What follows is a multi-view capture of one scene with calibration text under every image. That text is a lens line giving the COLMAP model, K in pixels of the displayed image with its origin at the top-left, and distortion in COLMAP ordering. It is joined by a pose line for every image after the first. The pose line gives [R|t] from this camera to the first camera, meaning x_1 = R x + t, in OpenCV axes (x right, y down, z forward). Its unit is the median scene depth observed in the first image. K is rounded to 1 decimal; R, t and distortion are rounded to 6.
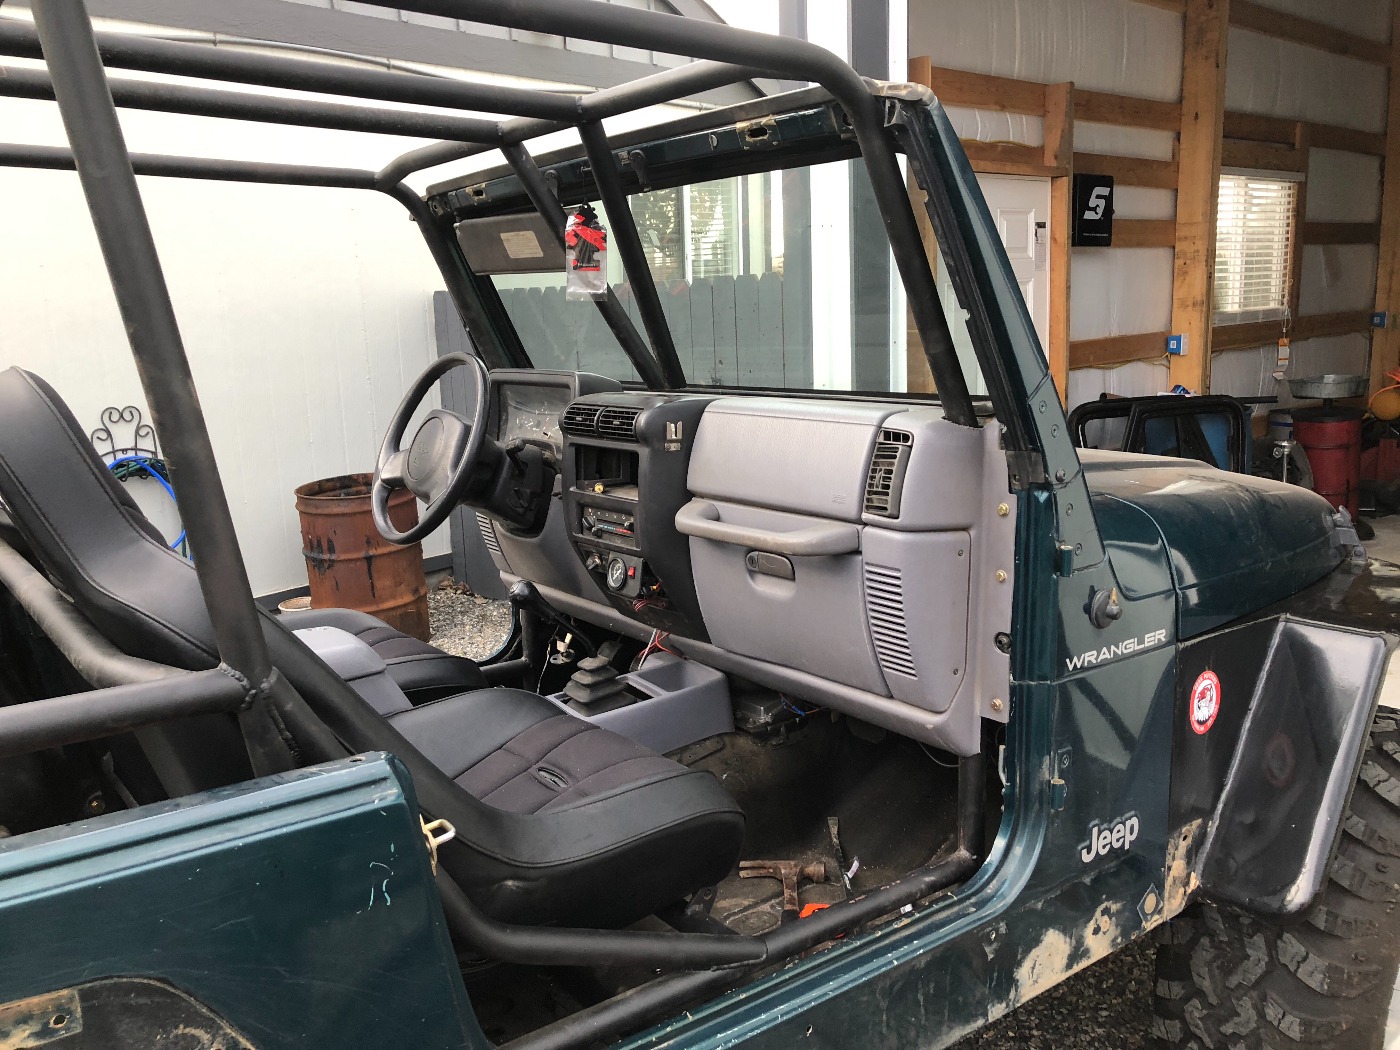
lens RADIAL K [[1138.6, 0, 702.6], [0, 1138.6, 519.1], [0, 0, 1]] dist [0.030220, -0.004878]
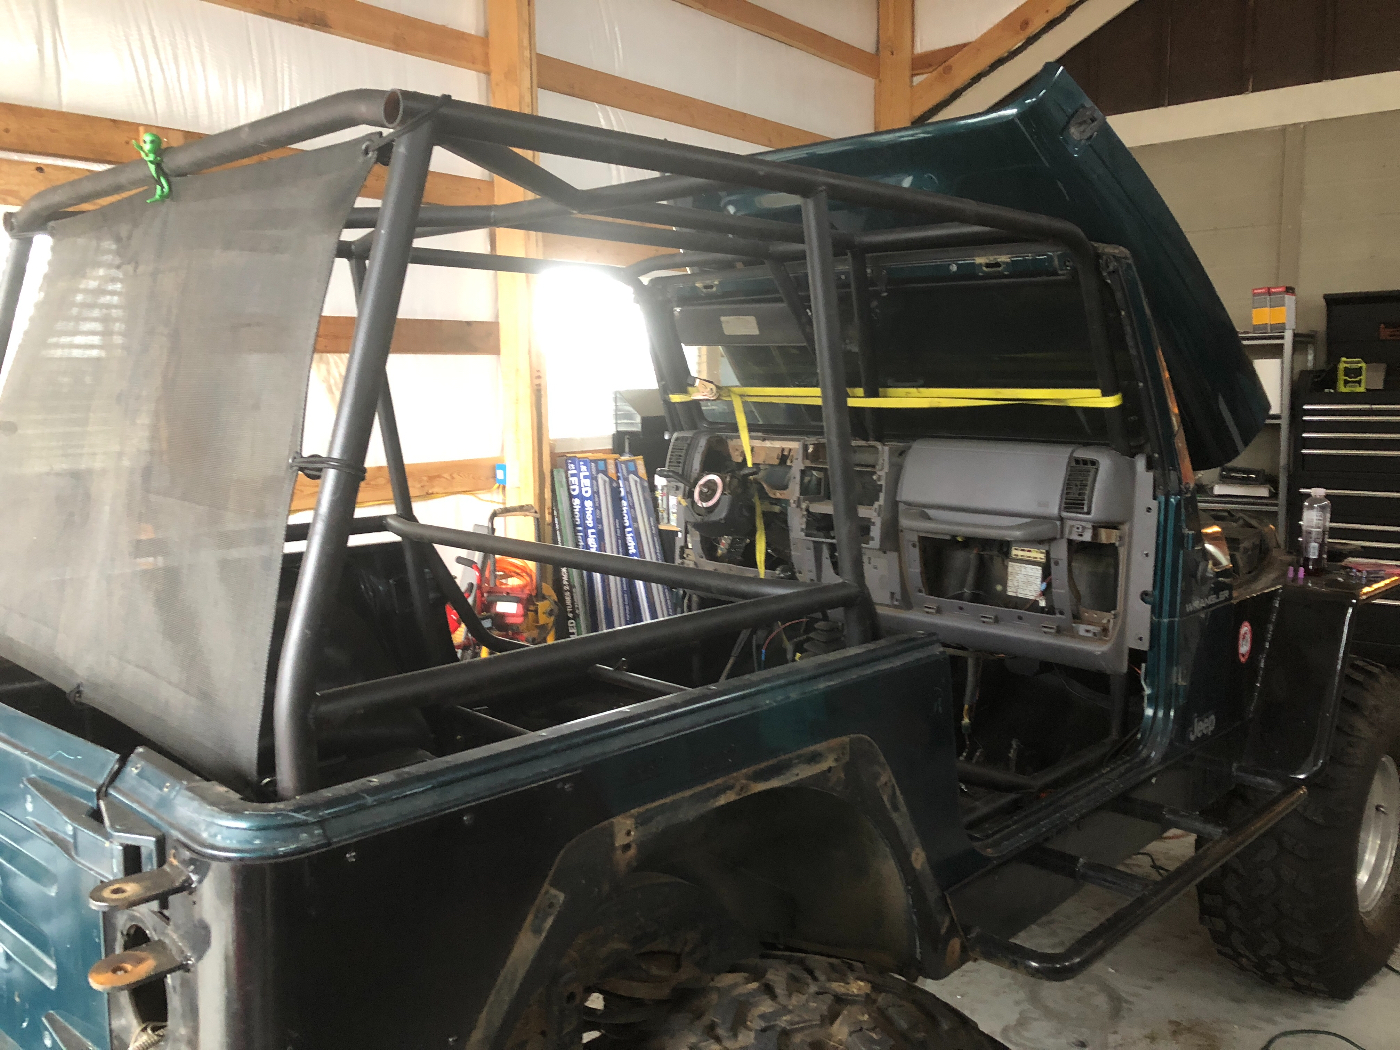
lens RADIAL K [[1138.6, 0, 697.1], [0, 1138.6, 533.0], [0, 0, 1]] dist [0.030220, -0.004878]
pose [[0.988994, 0.001967, 0.147940, -0.547877], [0.002254, 0.999595, -0.028361, 0.061254], [-0.147936, 0.028382, 0.988590, -0.432487]]
